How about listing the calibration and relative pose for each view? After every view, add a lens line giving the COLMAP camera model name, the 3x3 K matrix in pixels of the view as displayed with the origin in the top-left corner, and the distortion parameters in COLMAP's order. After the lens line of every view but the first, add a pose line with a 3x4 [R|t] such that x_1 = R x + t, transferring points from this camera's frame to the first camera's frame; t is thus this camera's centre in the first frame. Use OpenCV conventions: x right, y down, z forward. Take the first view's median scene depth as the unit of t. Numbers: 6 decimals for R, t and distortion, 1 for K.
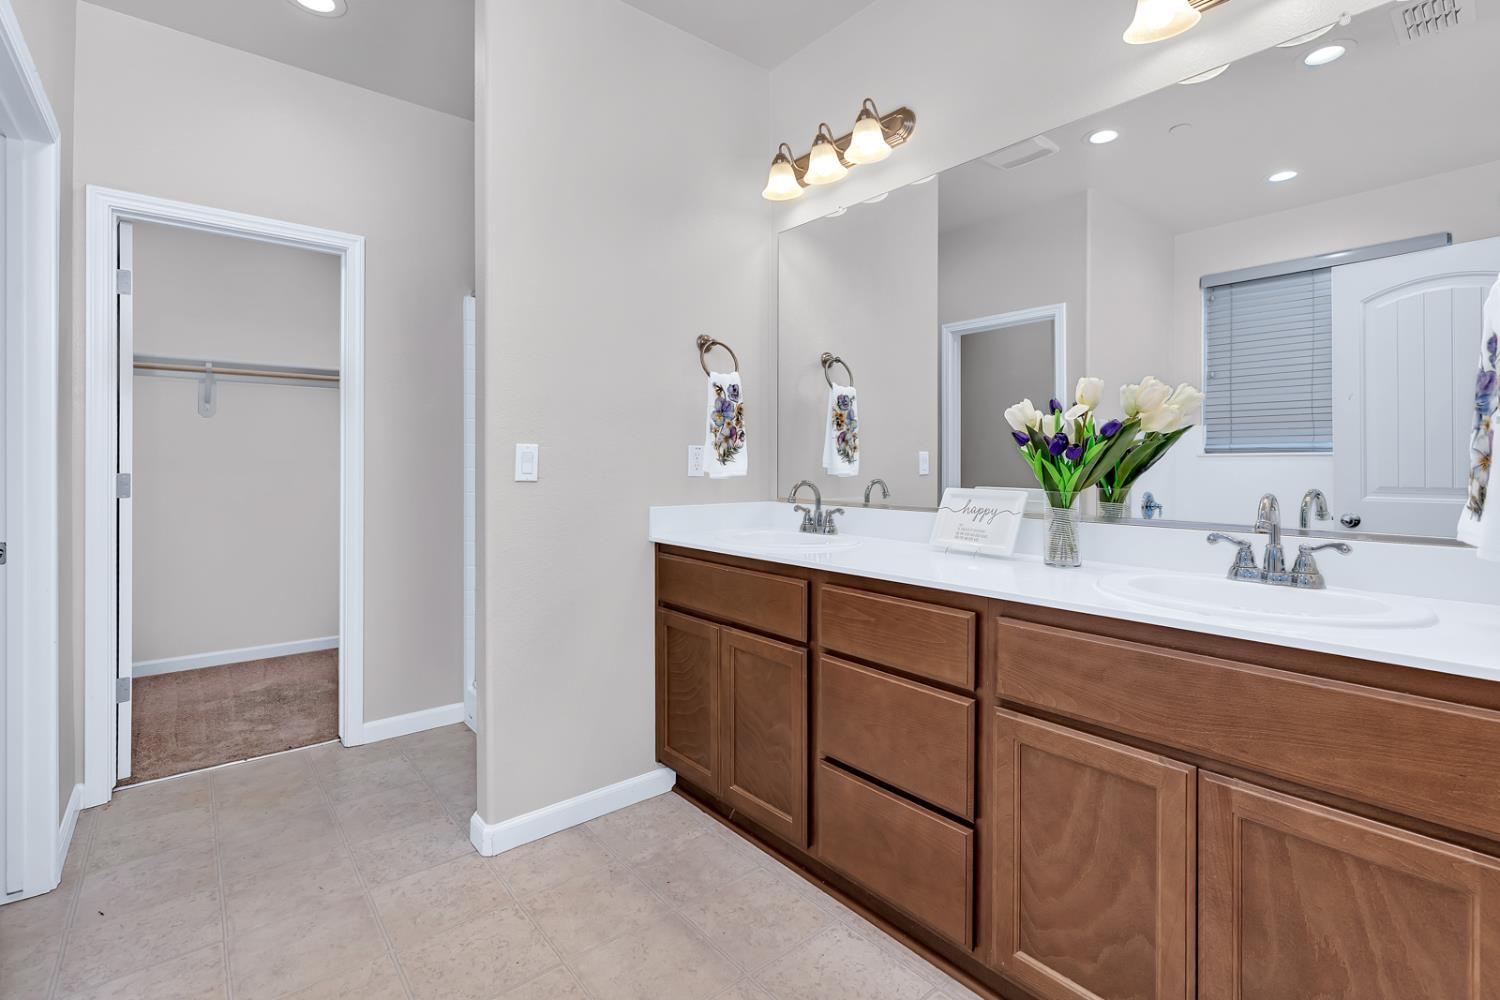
lens RADIAL K [[689.6, 0, 756.0], [0, 689.6, 471.0], [0, 0, 1]] dist [-0.004047, 0.000547]
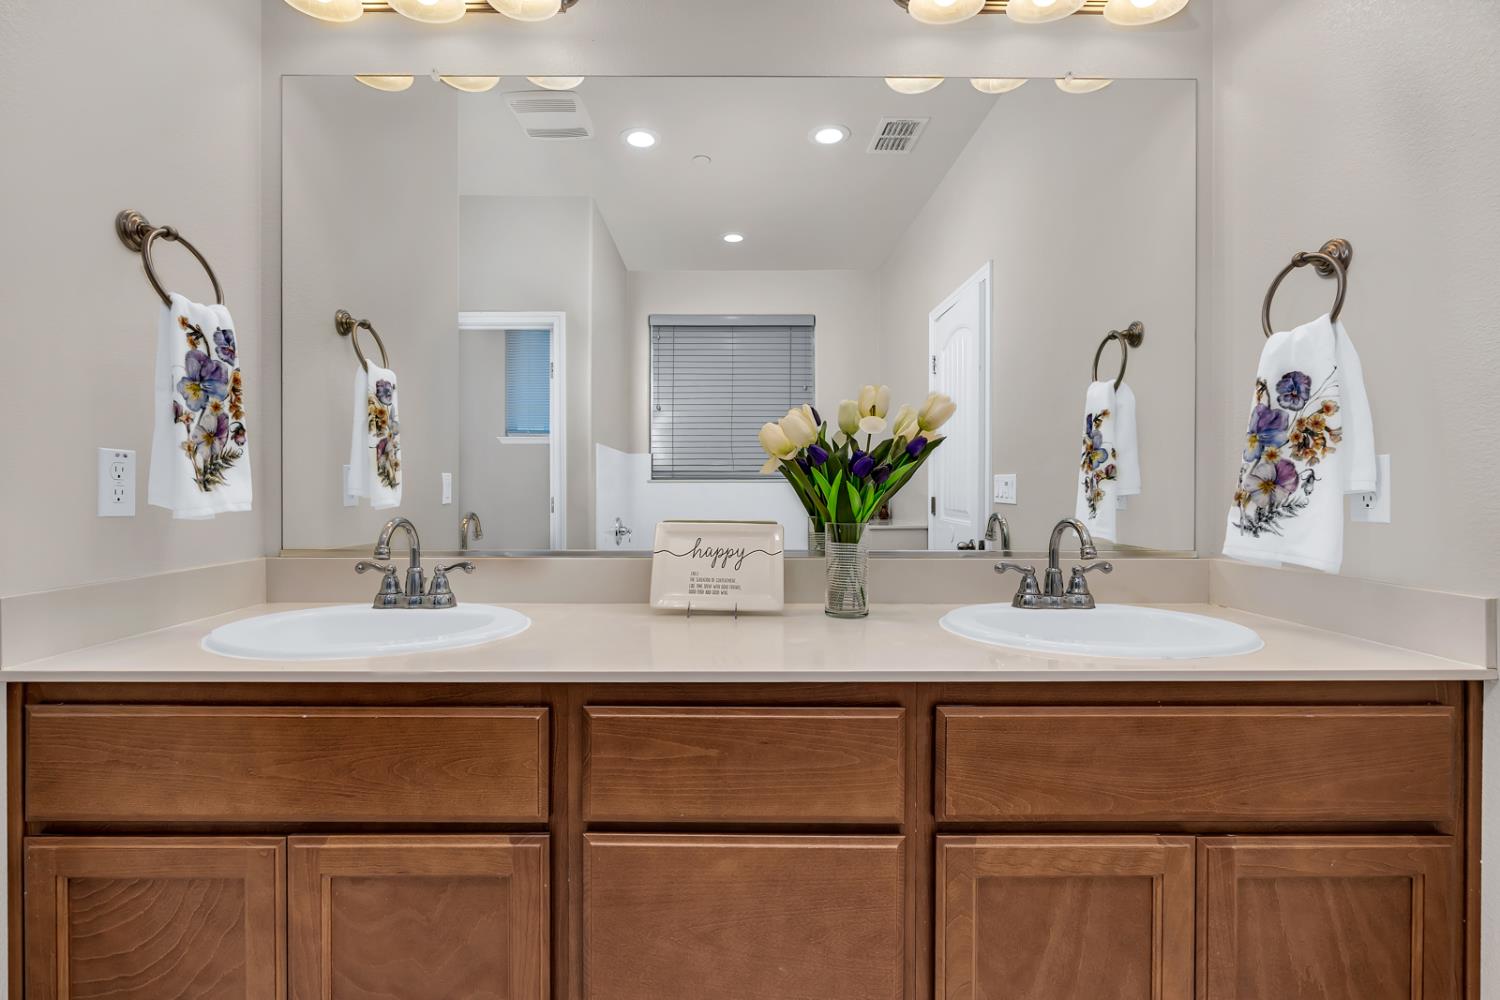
lens RADIAL K [[692.0, 0, 746.8], [0, 692.0, 496.0], [0, 0, 1]] dist [-0.005028, 0.000165]
pose [[0.637871, -0.007780, 0.770104, -0.221193], [0.008841, 0.999957, 0.002780, -0.004212], [-0.770092, 0.005035, 0.637913, 0.497799]]
